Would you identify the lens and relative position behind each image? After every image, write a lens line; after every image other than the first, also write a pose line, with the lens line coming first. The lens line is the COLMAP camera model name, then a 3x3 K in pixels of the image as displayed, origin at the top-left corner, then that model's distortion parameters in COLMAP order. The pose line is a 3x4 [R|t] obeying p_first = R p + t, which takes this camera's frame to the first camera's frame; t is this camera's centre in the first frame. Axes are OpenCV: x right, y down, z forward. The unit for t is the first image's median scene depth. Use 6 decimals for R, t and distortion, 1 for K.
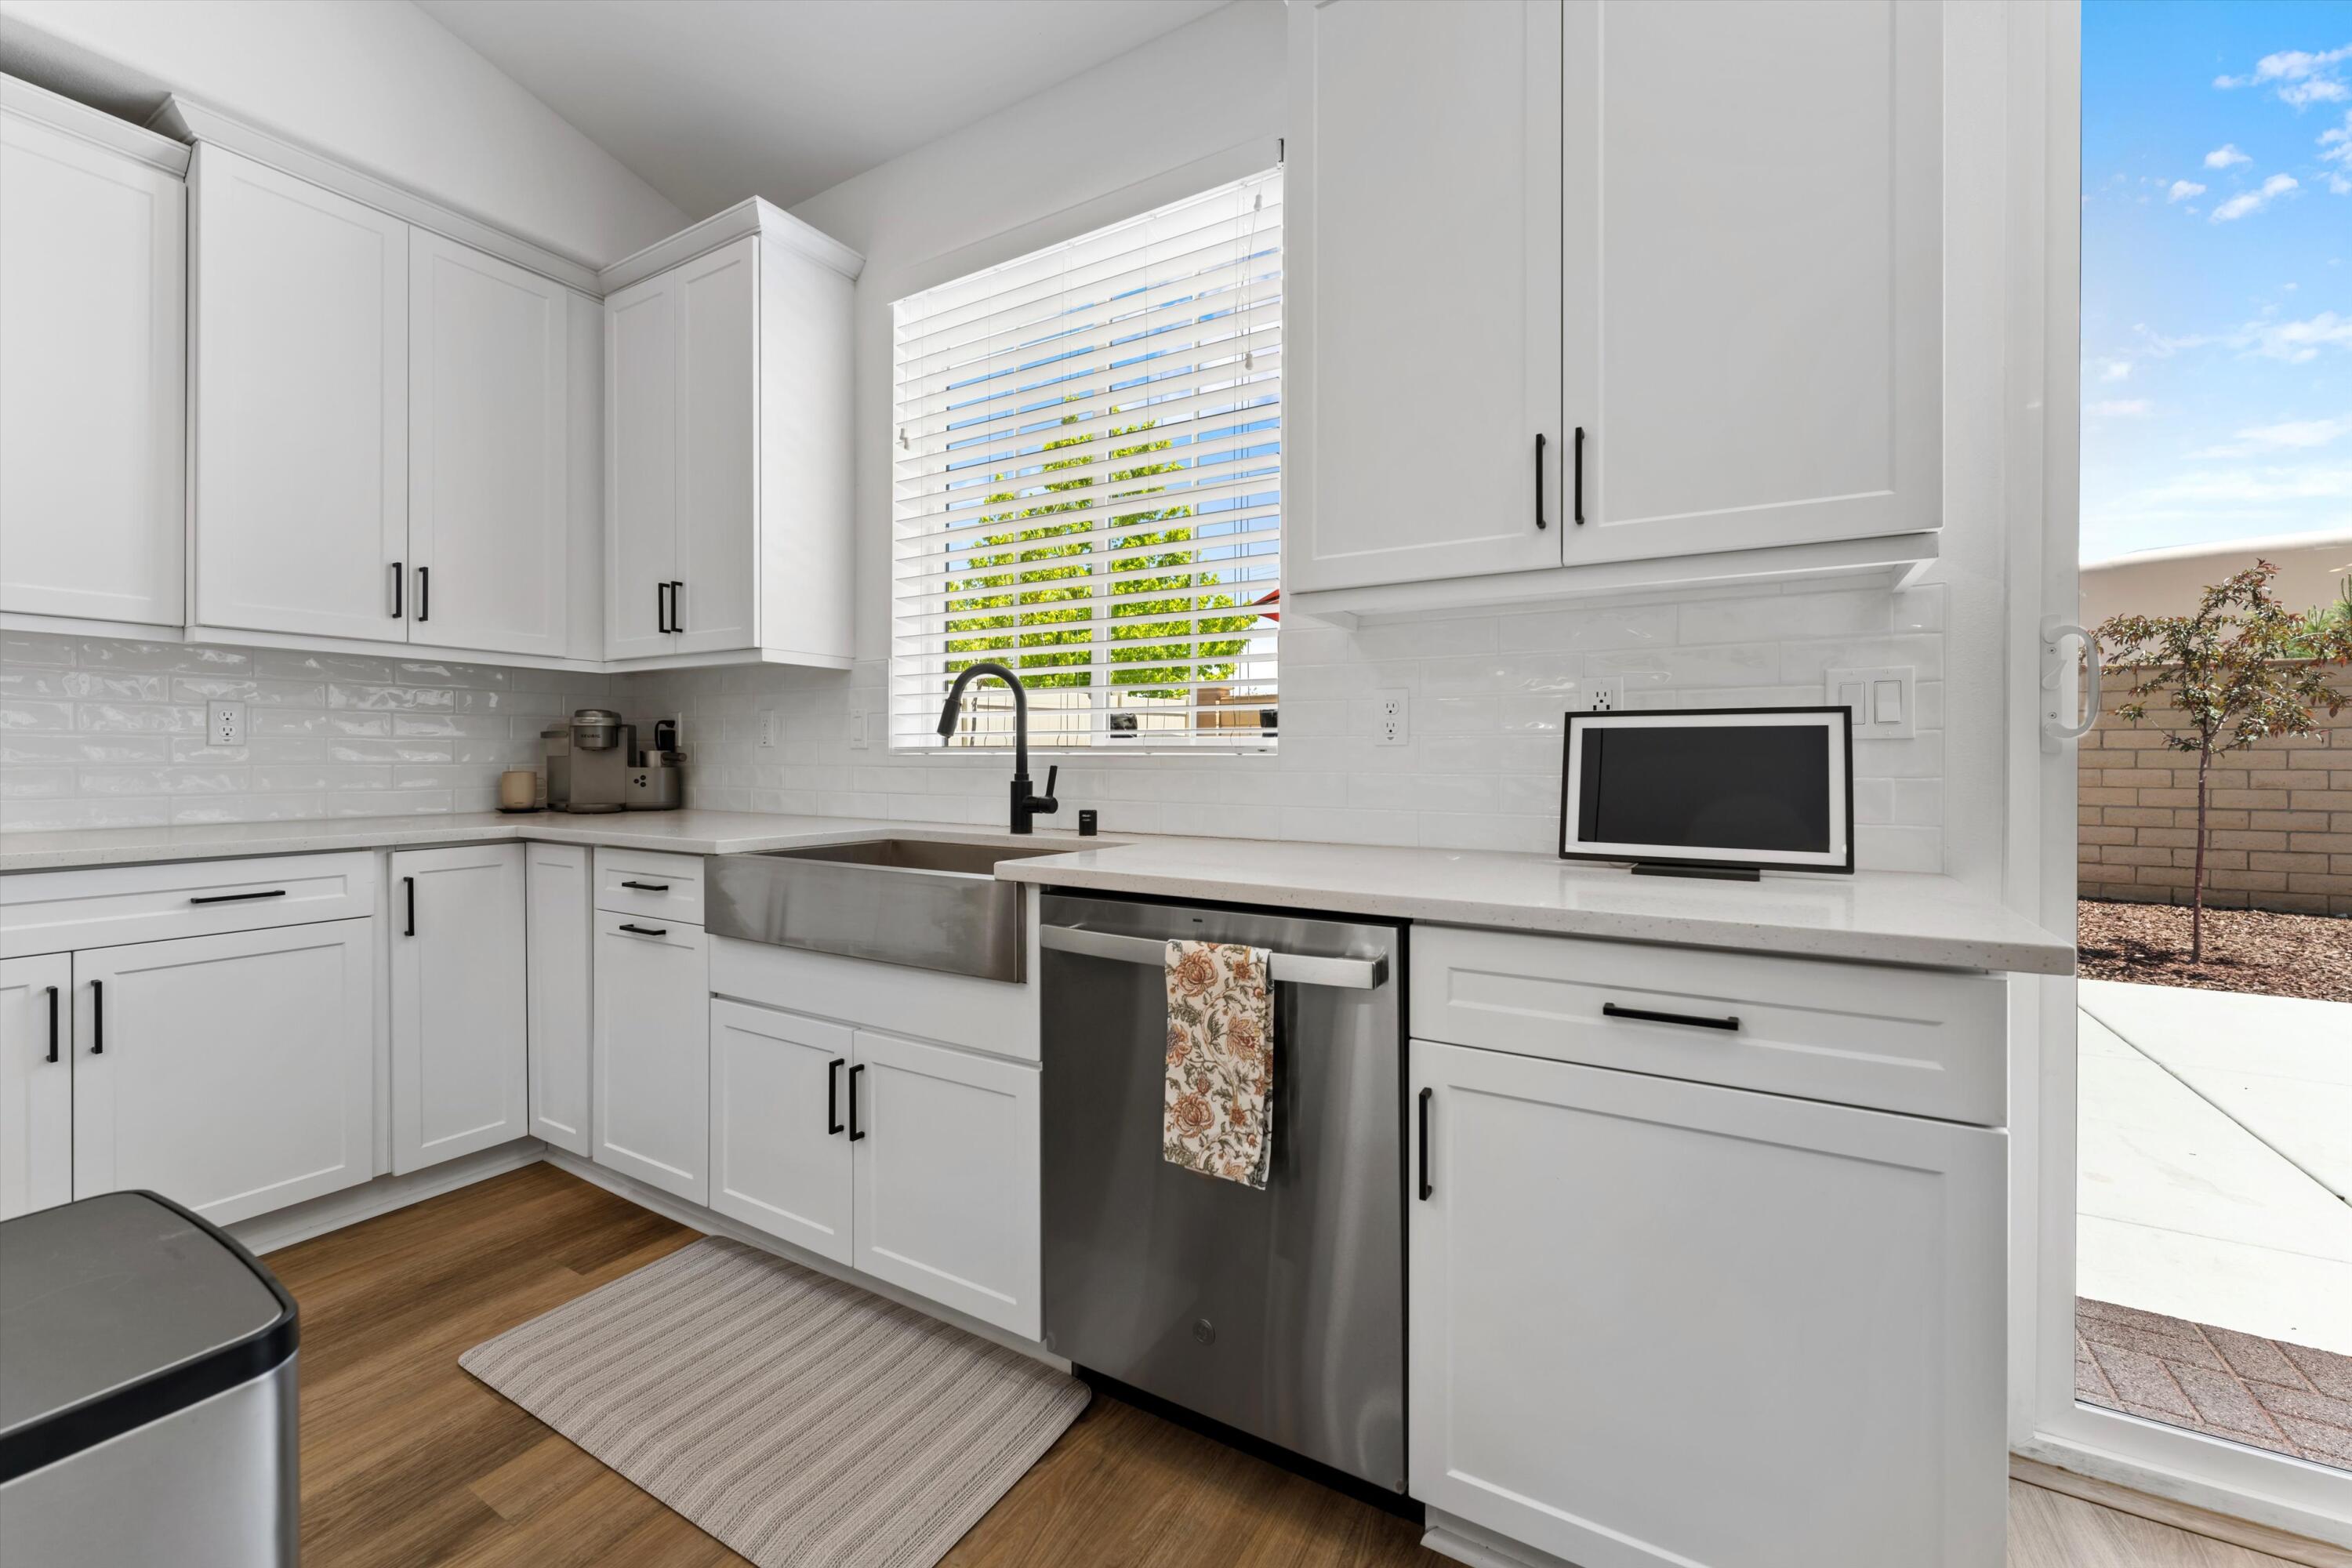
lens RADIAL K [[948.0, 0, 1163.6], [0, 948.0, 769.8], [0, 0, 1]] dist [0.002180, 0.000594]
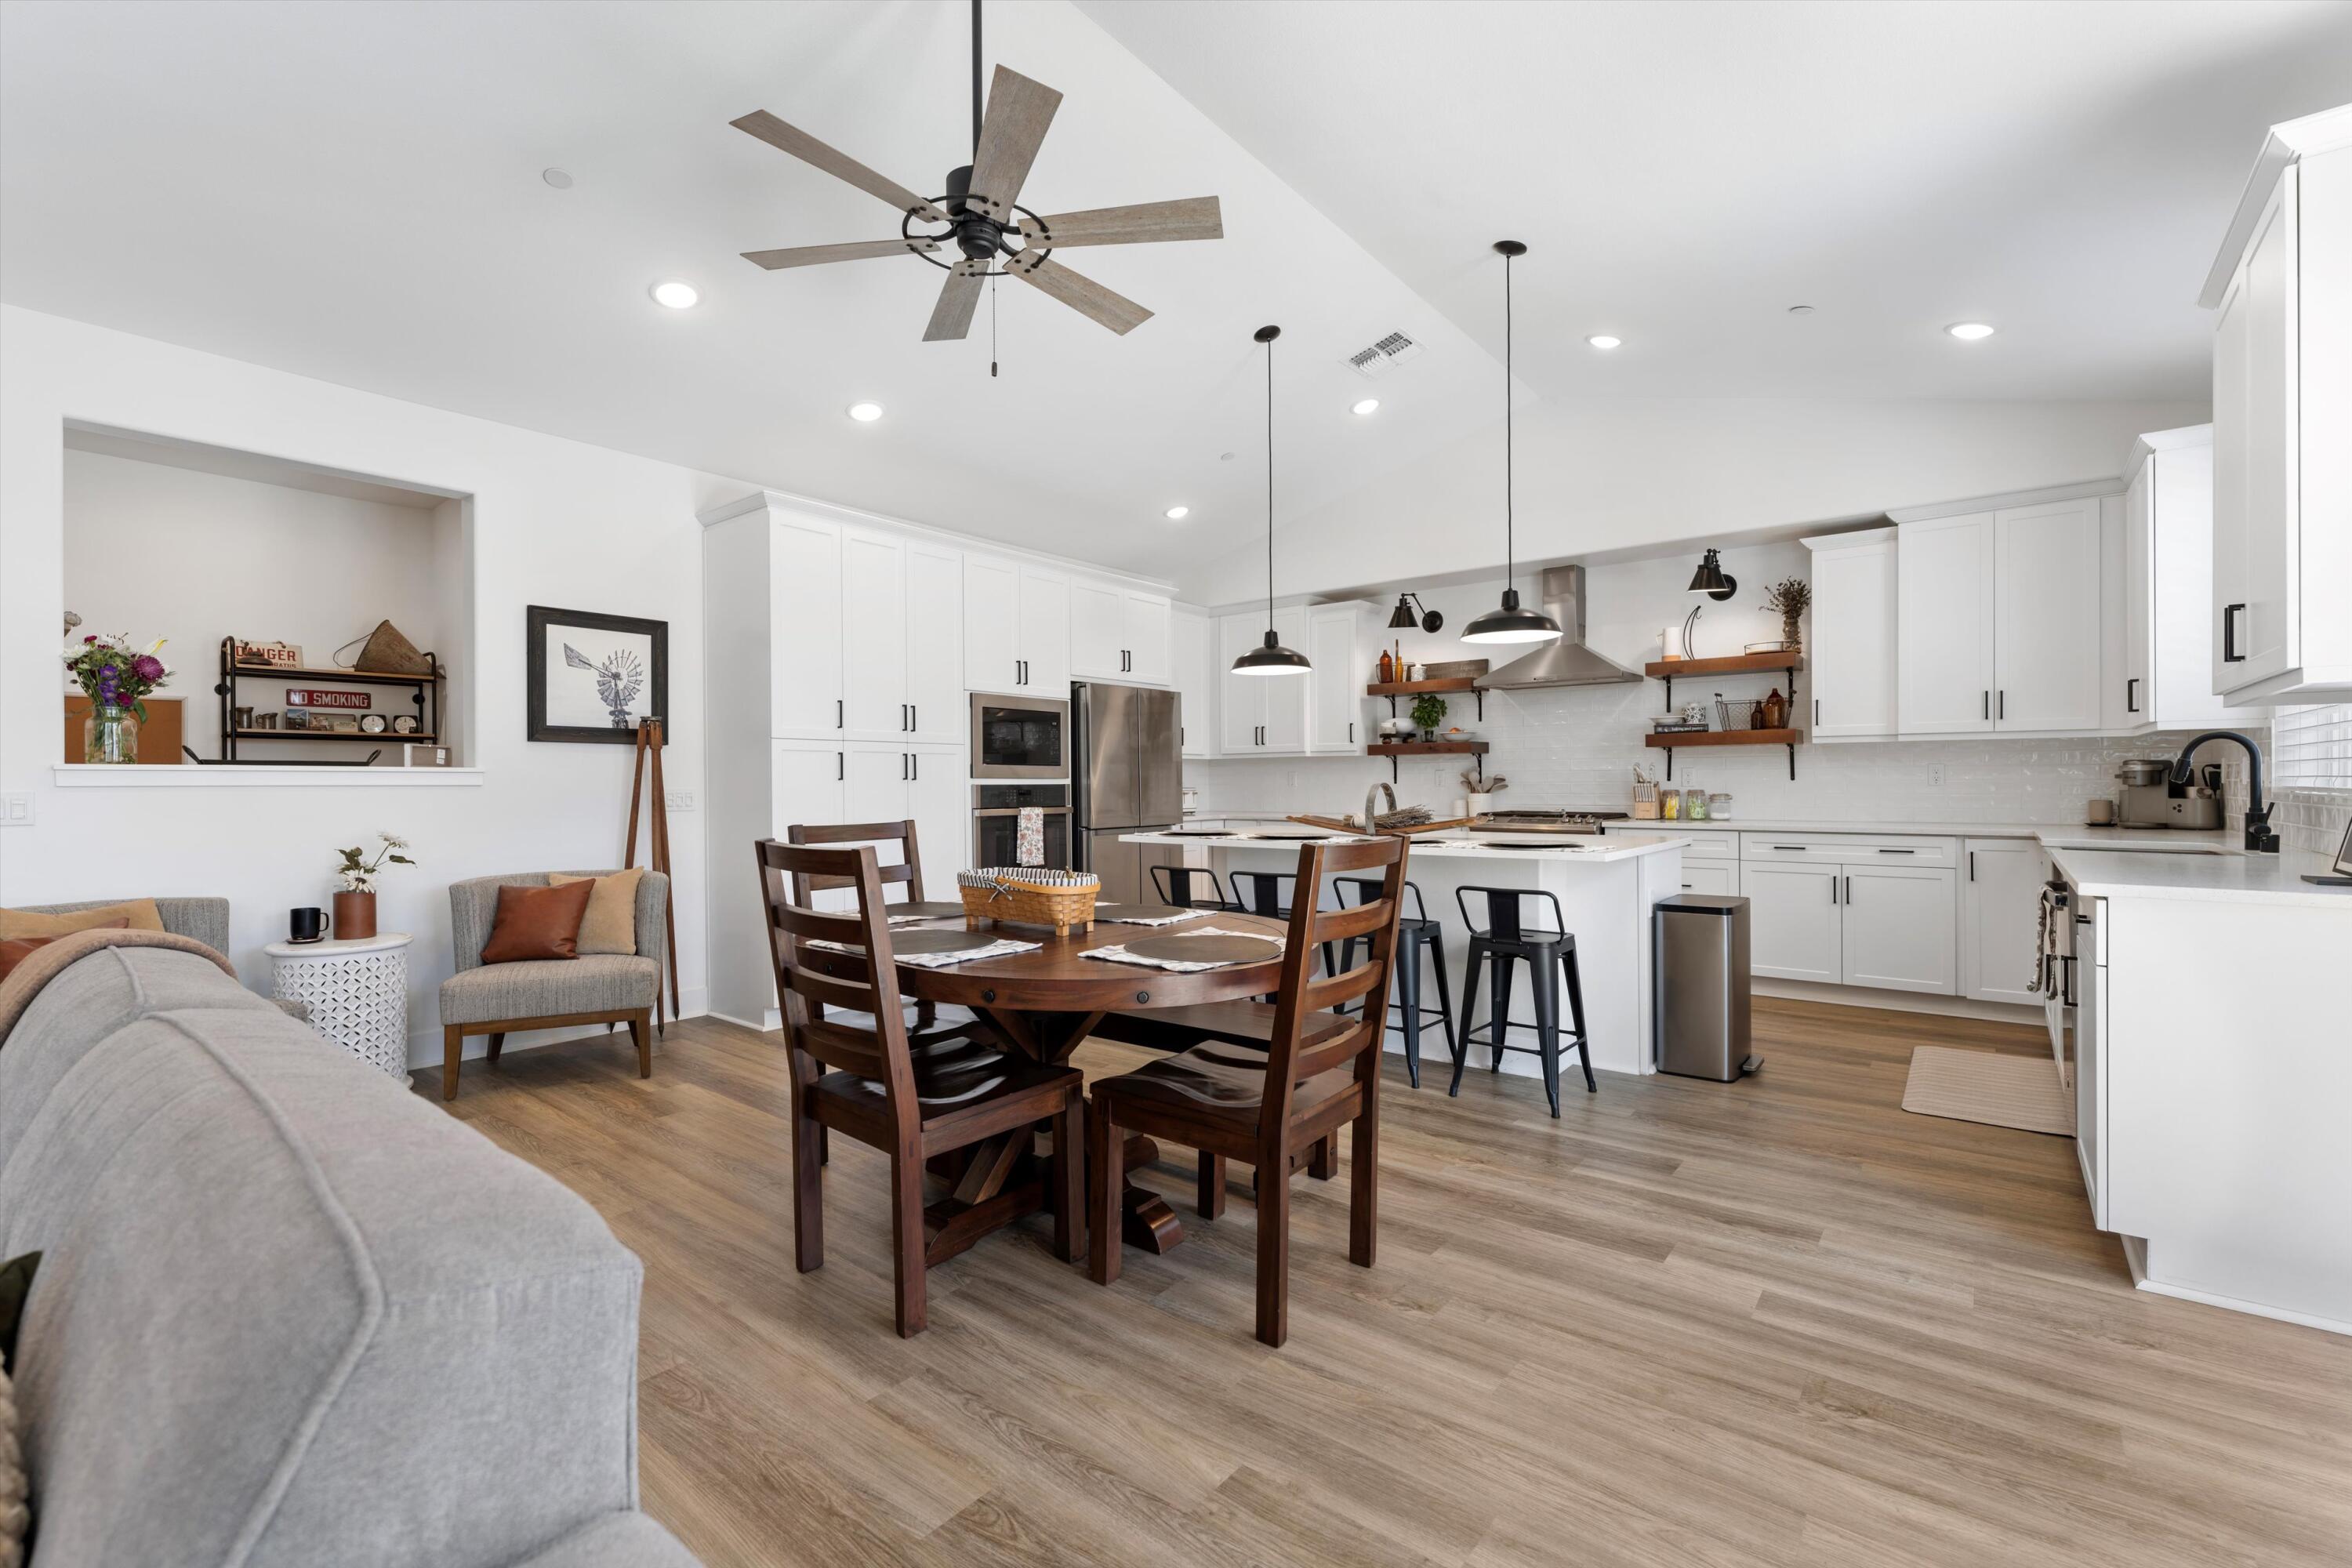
lens RADIAL K [[1011.2, 0, 1184.5], [0, 1011.2, 781.8], [0, 0, 1]] dist [0.000786, 0.000089]
pose [[-0.126900, -0.002418, -0.991913, 1.660373], [-0.006958, 0.999975, -0.001548, -0.021972], [0.991891, 0.006706, -0.126914, -0.408755]]
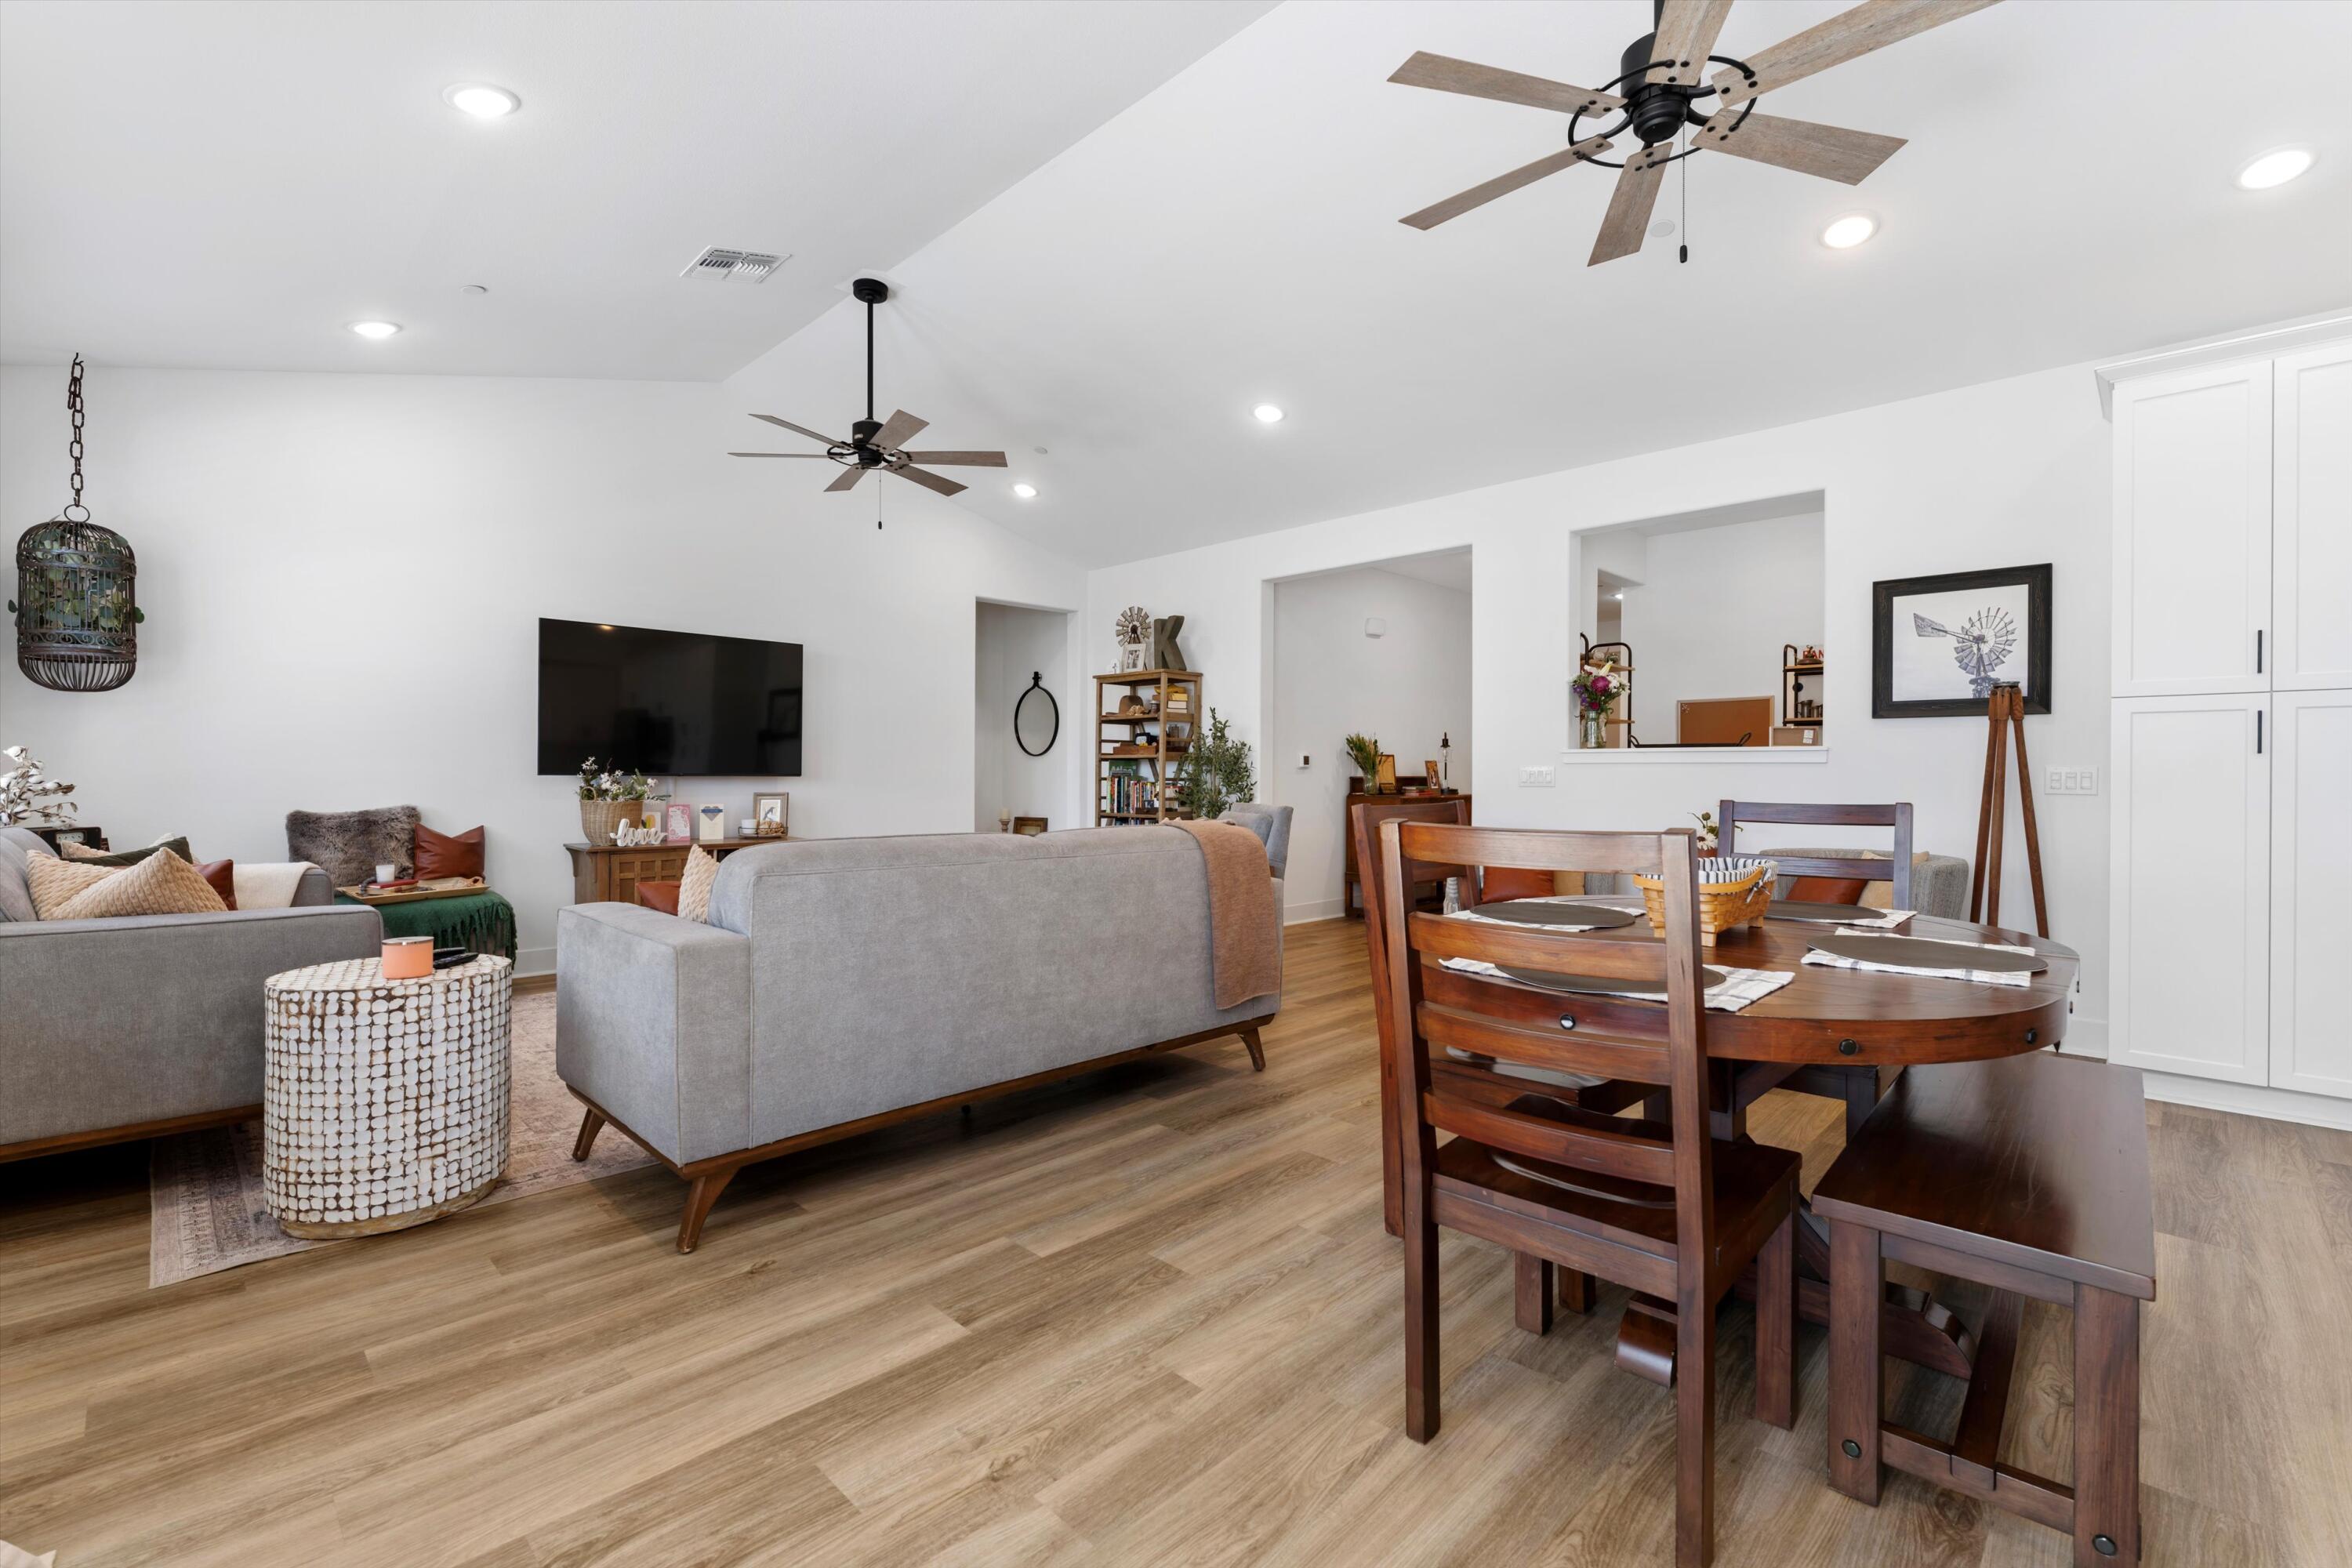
lens RADIAL K [[1016.3, 0, 1169.3], [0, 1016.3, 776.2], [0, 0, 1]] dist [0.000345, 0.000349]
pose [[-0.972037, -0.003949, 0.234794, 0.644862], [-0.000391, 0.999884, 0.015200, -0.010857], [-0.234827, 0.014683, -0.971926, 0.402461]]
